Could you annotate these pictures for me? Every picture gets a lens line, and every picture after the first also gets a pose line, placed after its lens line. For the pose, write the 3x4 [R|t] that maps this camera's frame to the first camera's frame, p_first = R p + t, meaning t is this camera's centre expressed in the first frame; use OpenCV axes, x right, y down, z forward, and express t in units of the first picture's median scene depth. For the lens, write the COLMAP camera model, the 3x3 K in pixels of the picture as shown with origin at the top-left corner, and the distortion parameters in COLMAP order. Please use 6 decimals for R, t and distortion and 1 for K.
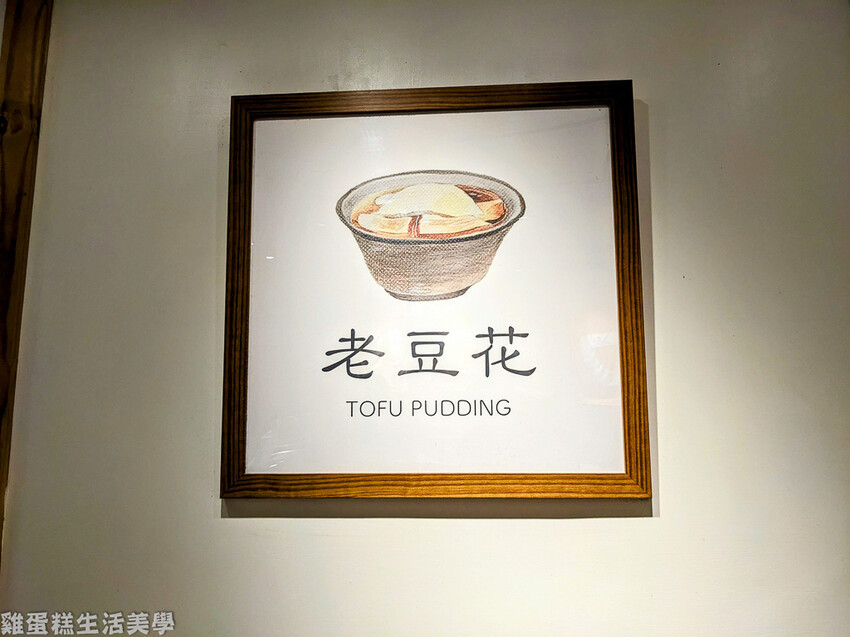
lens RADIAL K [[678.7, 0, 421.2], [0, 678.7, 295.3], [0, 0, 1]] dist [0.050409, -0.088372]
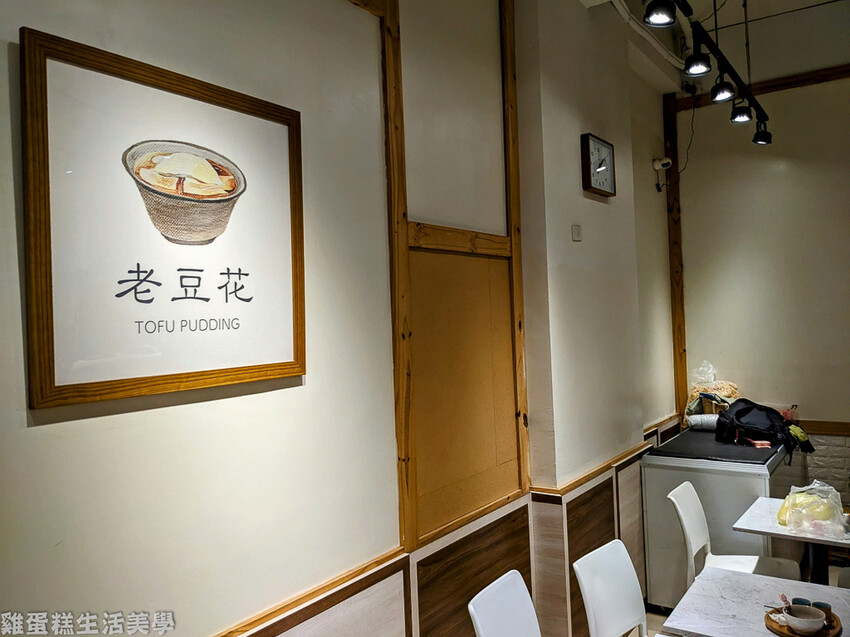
lens RADIAL K [[678.7, 0, 421.2], [0, 678.7, 295.3], [0, 0, 1]] dist [0.050409, -0.088372]
pose [[0.516798, 0.016084, 0.855956, -0.898425], [-0.112955, 0.992364, 0.049552, -0.011789], [-0.848623, -0.122293, 0.514668, -0.077287]]
